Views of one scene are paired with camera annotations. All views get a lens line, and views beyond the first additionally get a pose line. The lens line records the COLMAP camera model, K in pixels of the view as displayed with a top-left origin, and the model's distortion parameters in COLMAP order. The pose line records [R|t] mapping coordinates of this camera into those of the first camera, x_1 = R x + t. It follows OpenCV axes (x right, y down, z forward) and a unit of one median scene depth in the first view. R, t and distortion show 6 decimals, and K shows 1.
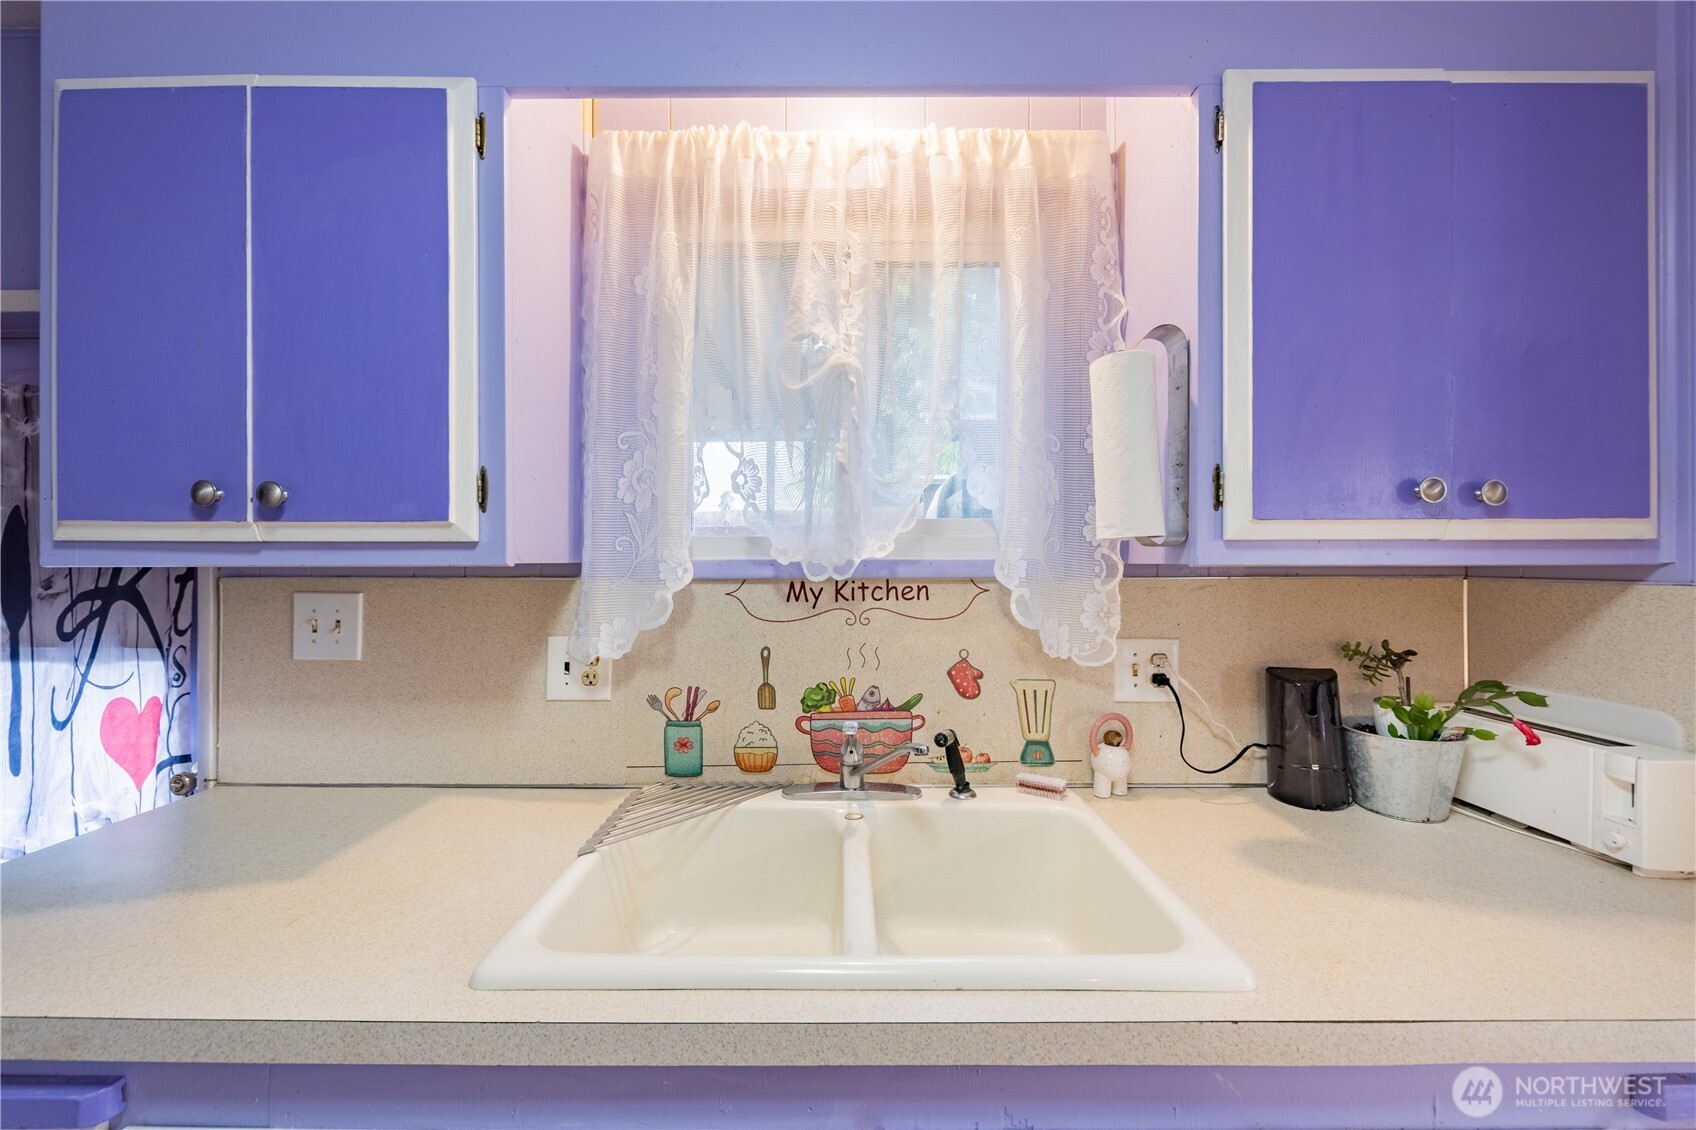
lens RADIAL K [[643.9, 0, 848.2], [0, 643.9, 570.3], [0, 0, 1]] dist [0.000930, 0.000006]
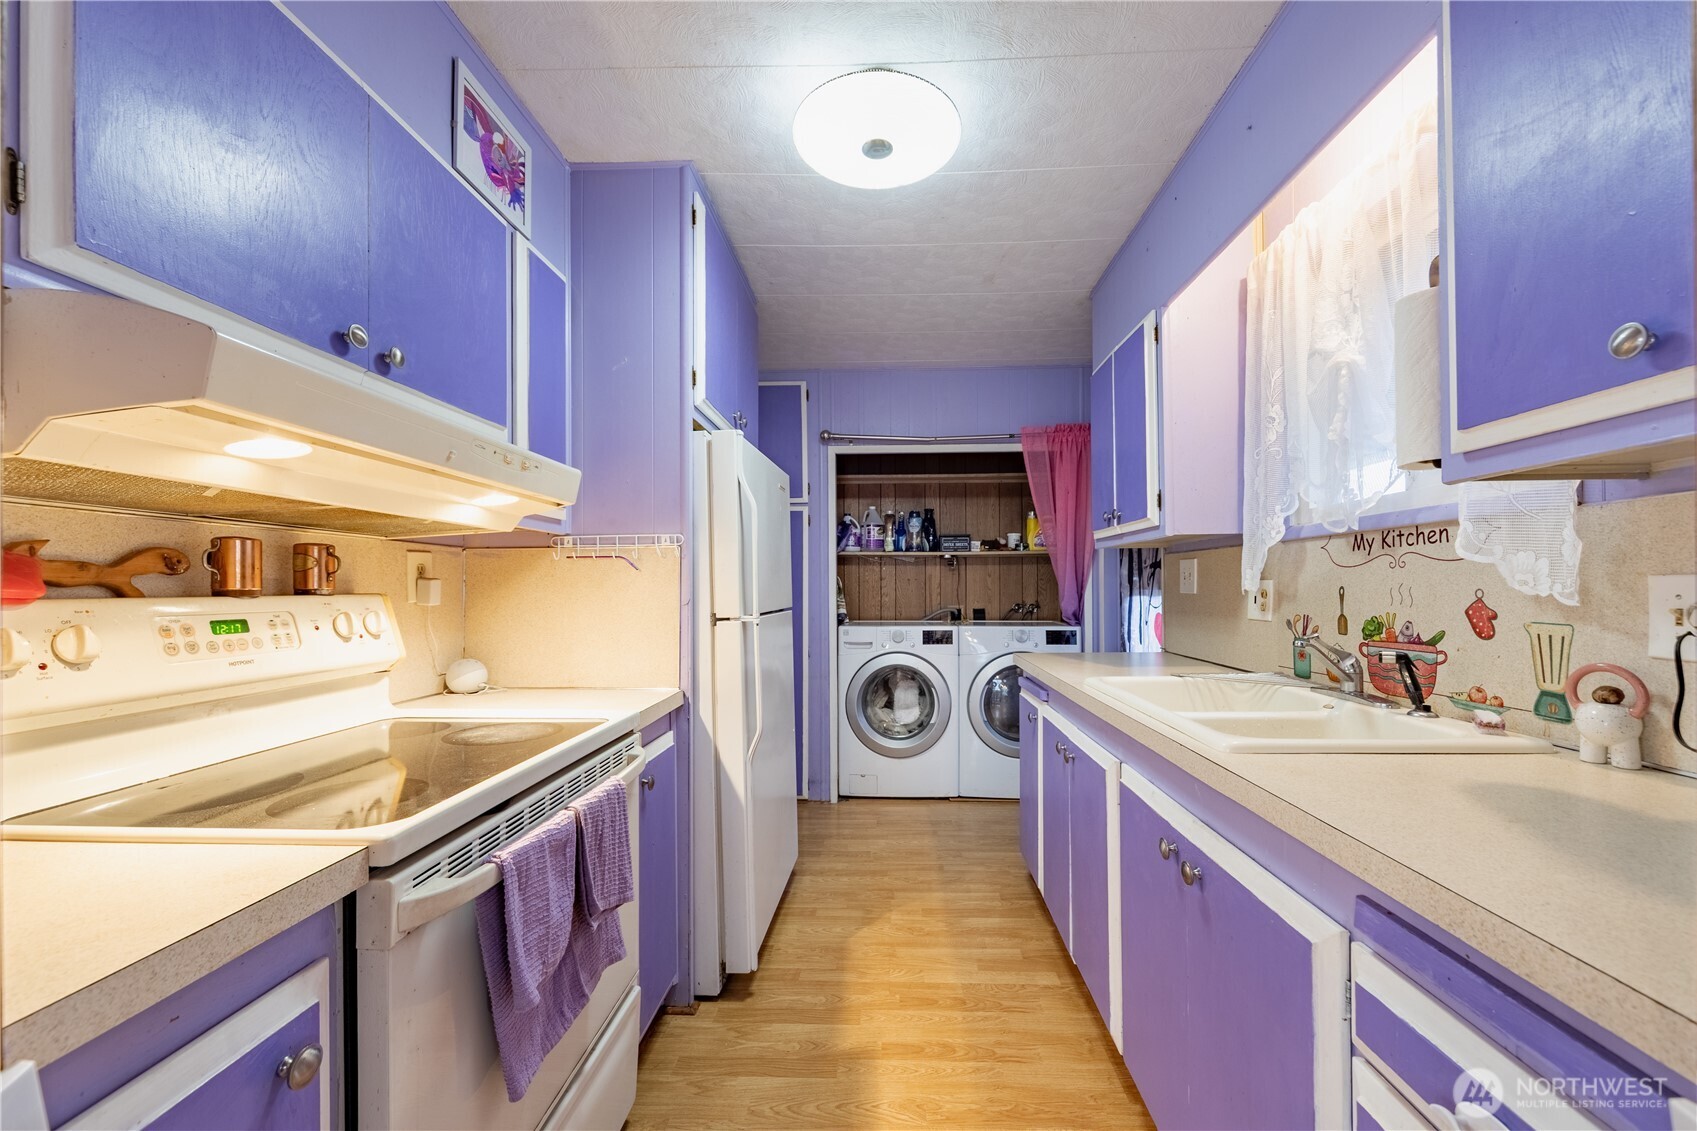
lens RADIAL K [[644.2, 0, 848.7], [0, 644.2, 570.8], [0, 0, 1]] dist [0.000930, 0.000006]
pose [[-0.056855, -0.021879, -0.998143, 1.227262], [-0.000840, 0.999761, -0.021867, 0.116721], [0.998382, -0.000405, -0.056859, 0.082780]]
